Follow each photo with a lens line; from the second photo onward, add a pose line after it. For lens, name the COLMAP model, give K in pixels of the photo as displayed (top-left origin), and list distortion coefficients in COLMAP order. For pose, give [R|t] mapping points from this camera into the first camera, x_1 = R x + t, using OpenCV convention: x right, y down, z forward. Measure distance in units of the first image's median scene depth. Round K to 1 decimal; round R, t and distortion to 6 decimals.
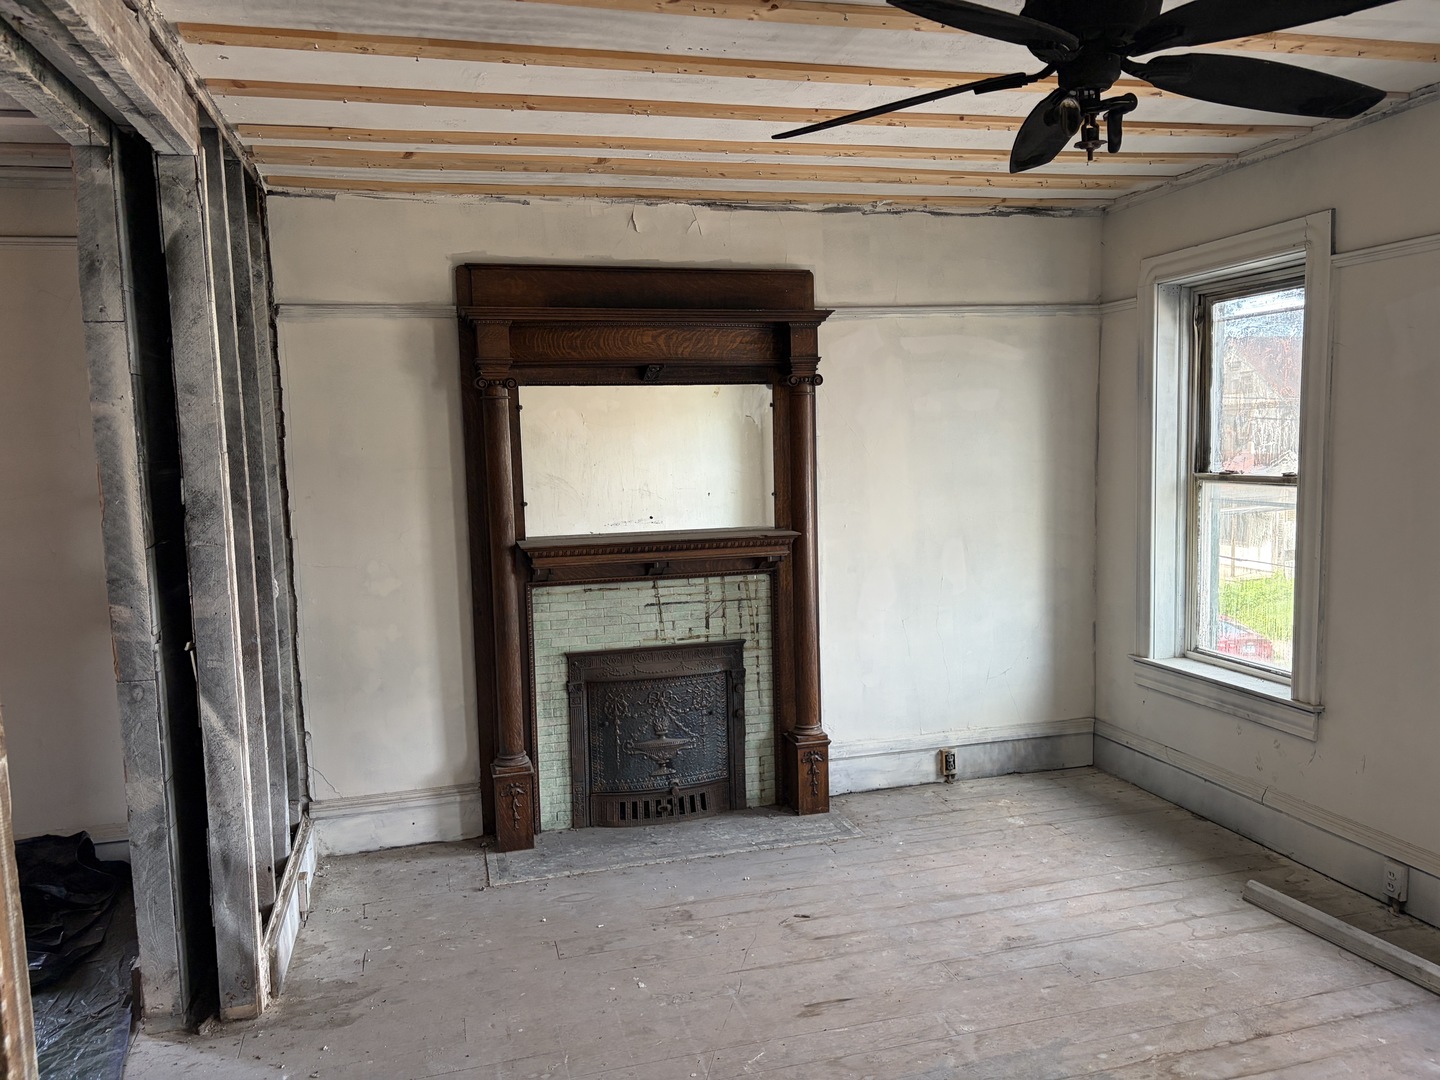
lens RADIAL K [[1088.6, 0, 719.7], [0, 1088.6, 539.1], [0, 0, 1]] dist [0.058683, -0.073112]
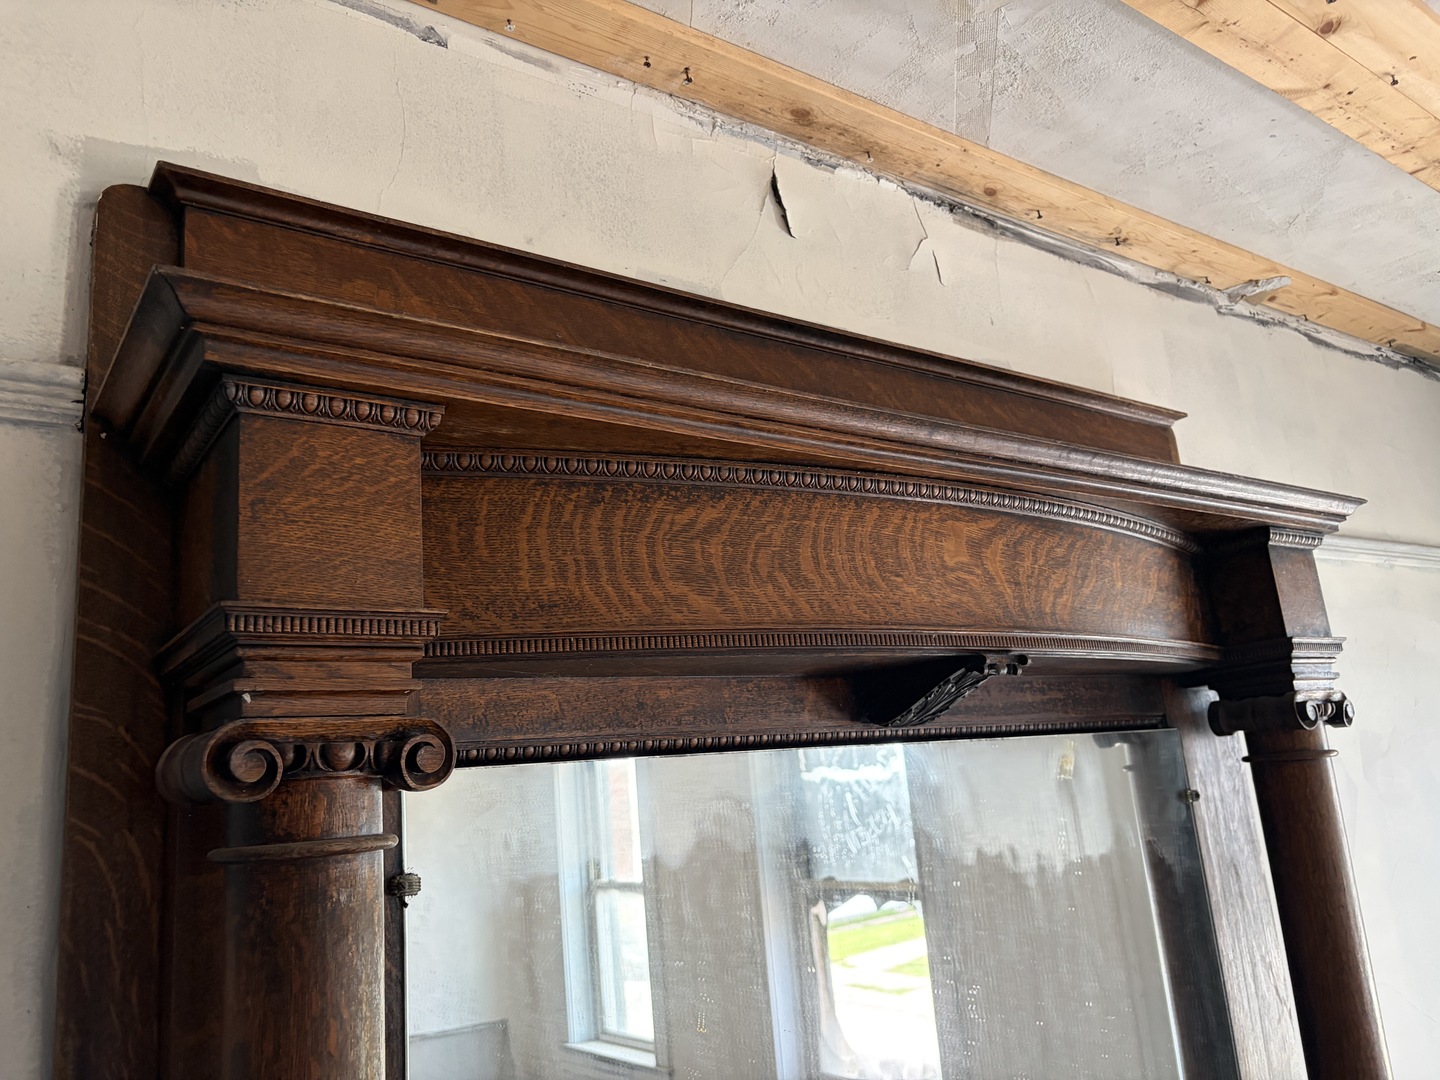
lens RADIAL K [[1088.6, 0, 724.1], [0, 1088.6, 540.7], [0, 0, 1]] dist [0.058683, -0.073112]
pose [[0.930256, 0.030756, 0.365619, -0.203093], [0.093600, 0.943619, -0.317526, -0.110674], [-0.354771, 0.329602, 0.874928, 0.790337]]
